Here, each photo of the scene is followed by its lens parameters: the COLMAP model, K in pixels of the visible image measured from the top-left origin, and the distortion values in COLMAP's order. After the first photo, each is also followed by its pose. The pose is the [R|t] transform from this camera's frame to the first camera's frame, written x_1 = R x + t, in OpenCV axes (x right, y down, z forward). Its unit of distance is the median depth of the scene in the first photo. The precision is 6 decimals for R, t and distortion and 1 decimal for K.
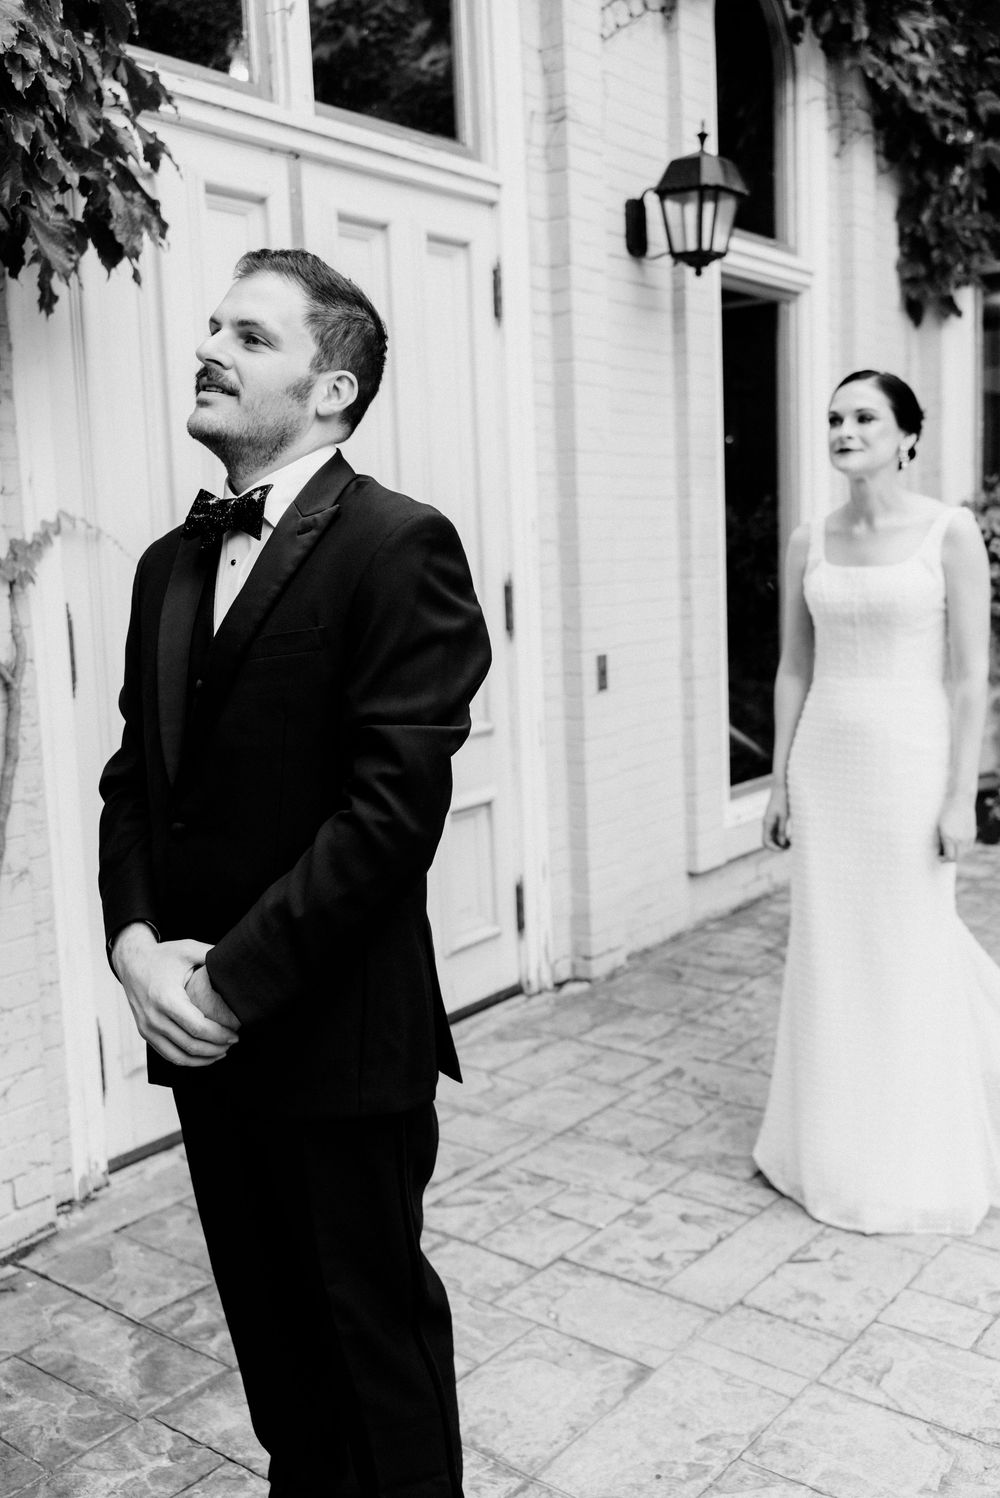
lens RADIAL K [[1494.3, 0, 491.7], [0, 1494.3, 748.2], [0, 0, 1]] dist [-0.018659, 0.019766]
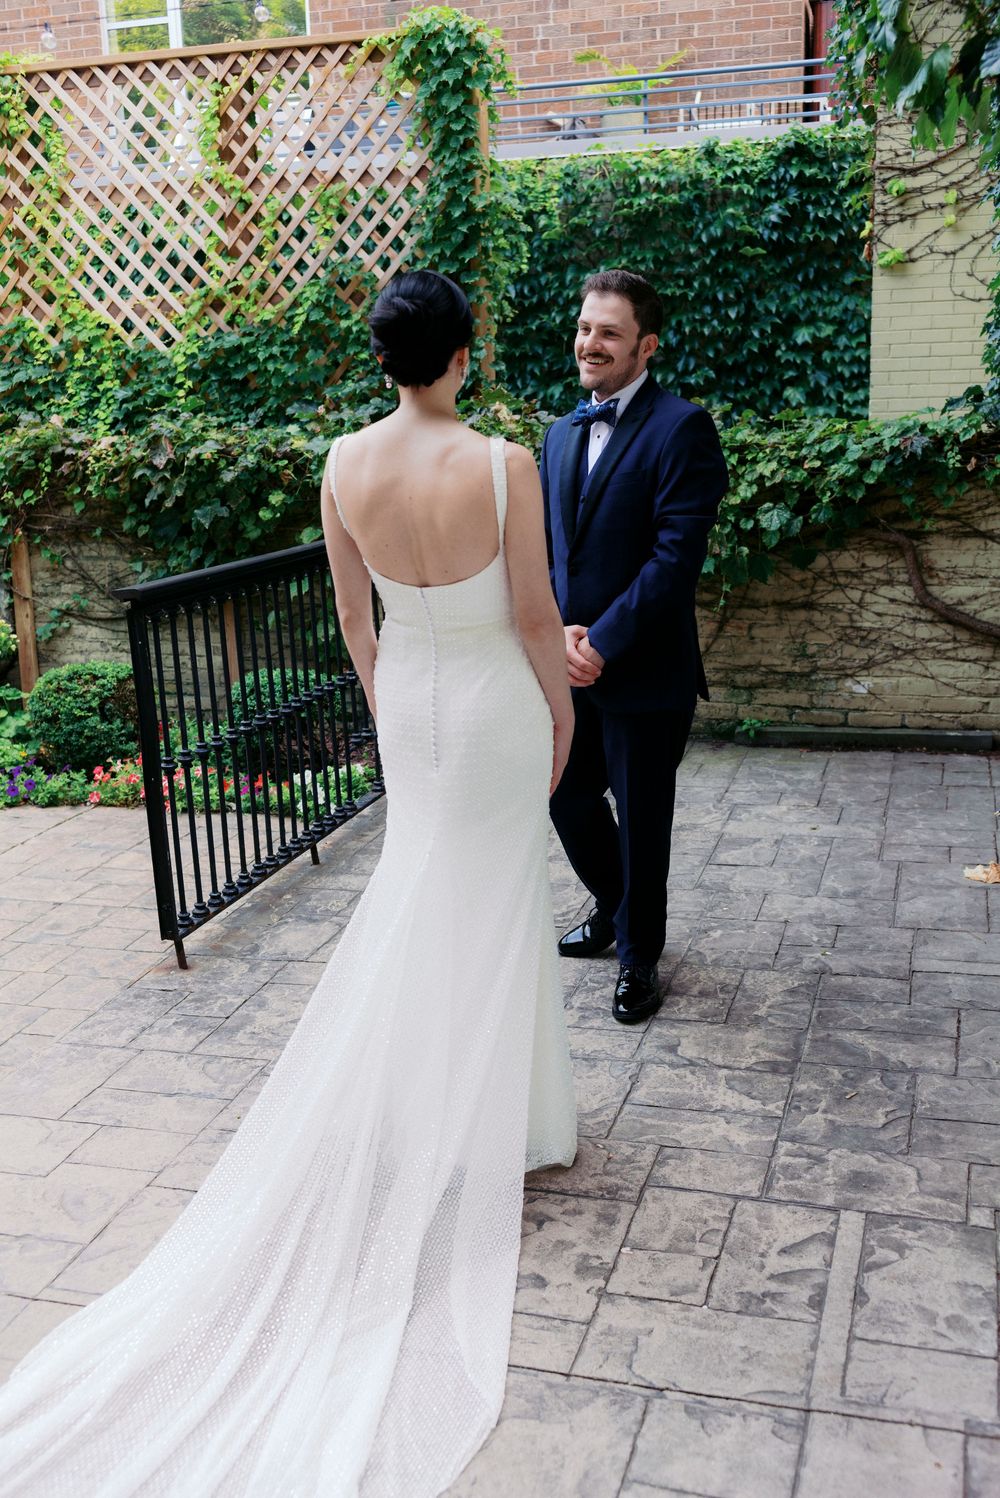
lens RADIAL K [[1469.2, 0, 497.3], [0, 1469.2, 764.8], [0, 0, 1]] dist [-0.022841, 0.013074]
pose [[-0.931245, 0.152022, -0.331167, 0.271187], [0.016442, 0.925423, 0.378580, -0.186171], [0.364021, 0.347106, -0.864295, 1.147716]]
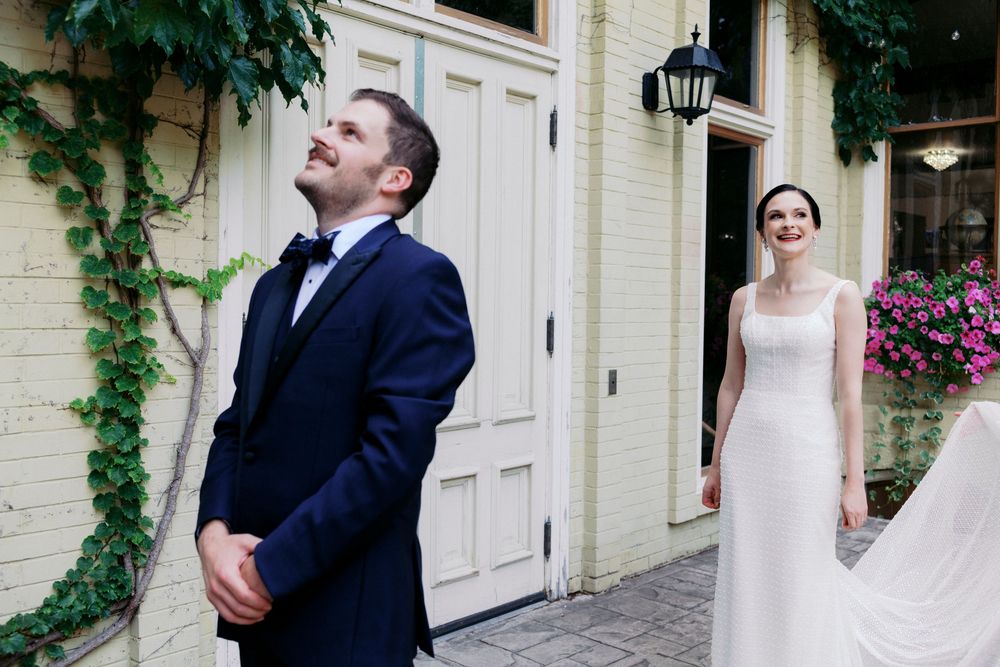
lens RADIAL K [[991.2, 0, 506.1], [0, 991.2, 330.3], [0, 0, 1]] dist [-0.009227, -0.000312]
pose [[0.995864, 0.053602, -0.073365, 0.041283], [-0.060917, 0.992978, -0.101405, 0.004626], [0.067414, 0.105455, 0.992136, 0.013388]]
